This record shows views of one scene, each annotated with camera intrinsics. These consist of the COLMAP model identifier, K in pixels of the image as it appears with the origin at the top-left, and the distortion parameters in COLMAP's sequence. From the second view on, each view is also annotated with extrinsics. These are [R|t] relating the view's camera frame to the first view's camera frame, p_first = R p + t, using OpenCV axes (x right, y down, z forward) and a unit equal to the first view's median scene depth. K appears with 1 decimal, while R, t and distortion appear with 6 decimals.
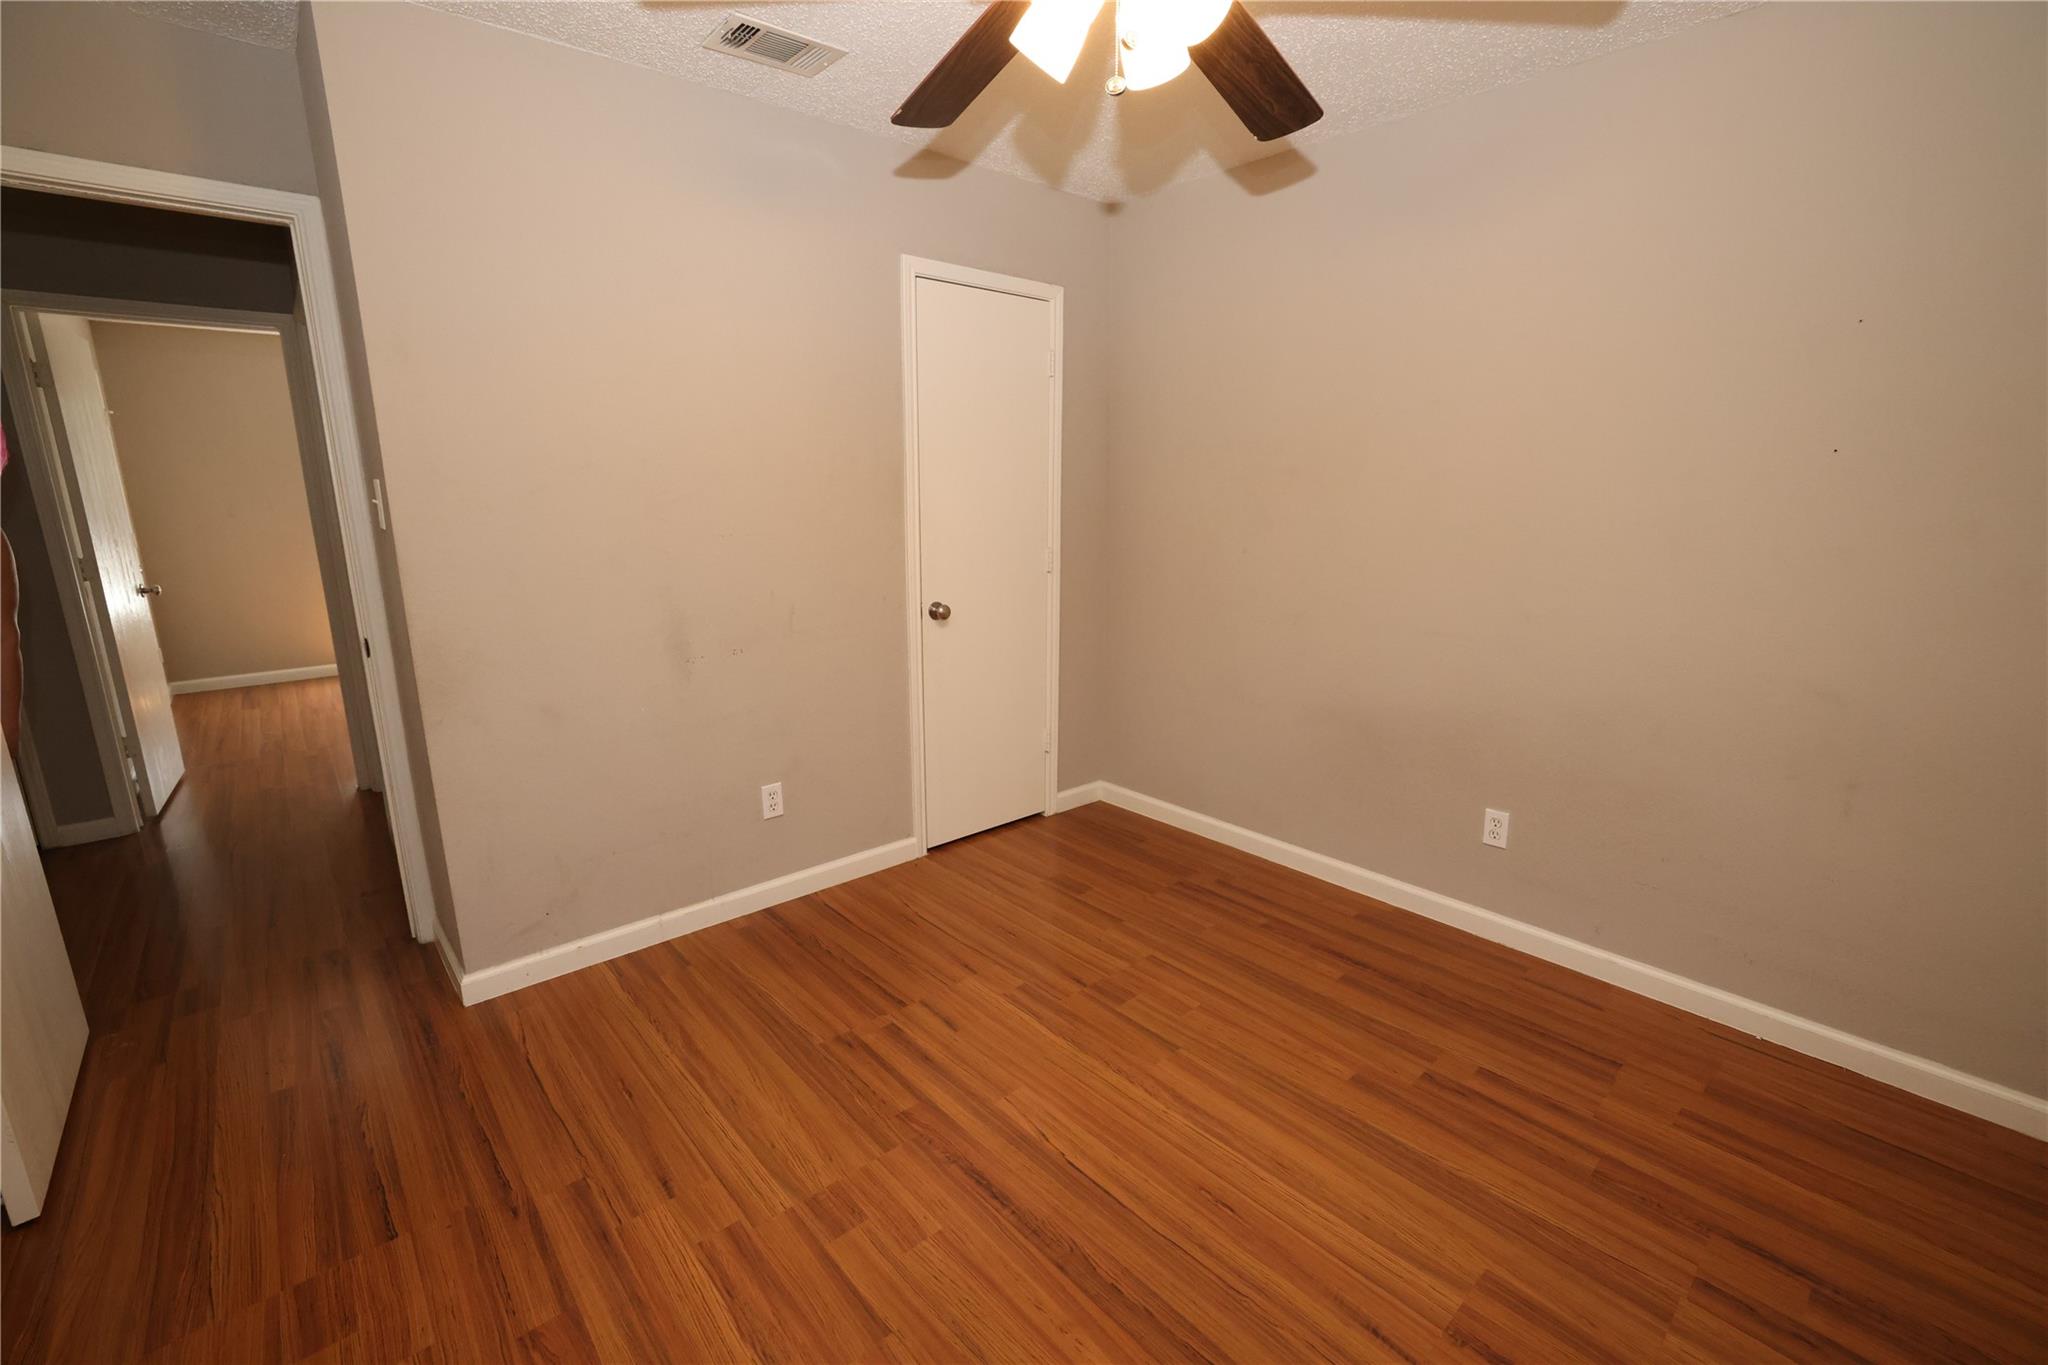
lens RADIAL K [[879.6, 0, 1024.5], [0, 879.6, 679.2], [0, 0, 1]] dist [-0.038333, 0.012913]
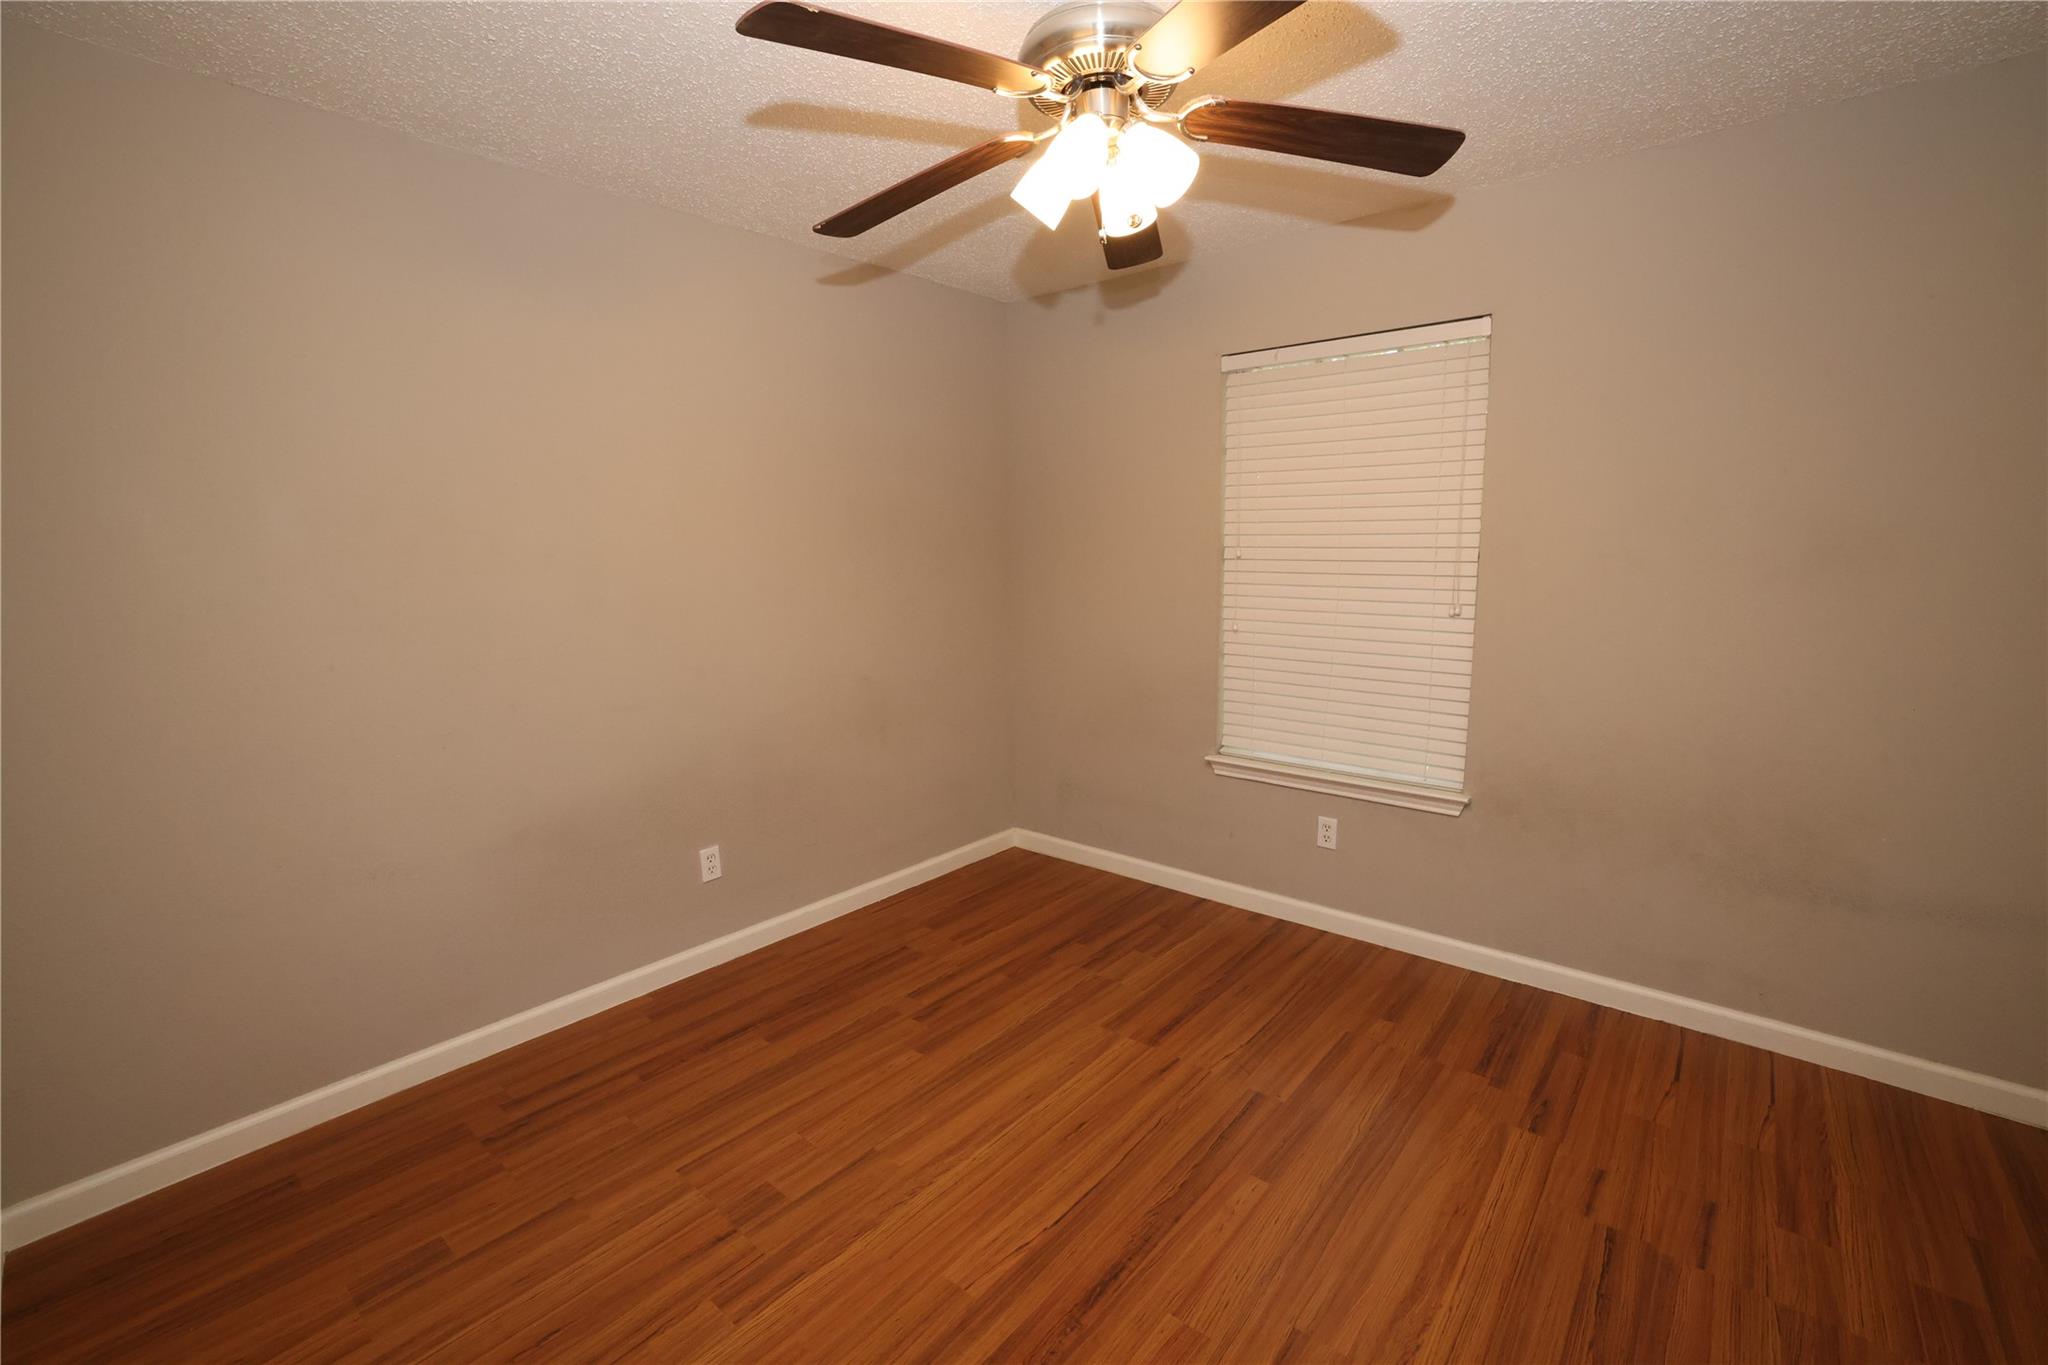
lens RADIAL K [[879.6, 0, 1027.7], [0, 879.6, 681.6], [0, 0, 1]] dist [-0.038333, 0.012913]
pose [[-0.142097, -0.146487, 0.978953, -0.740509], [0.232913, 0.956273, 0.176901, -0.198008], [-0.962060, 0.253148, -0.101765, 0.873856]]
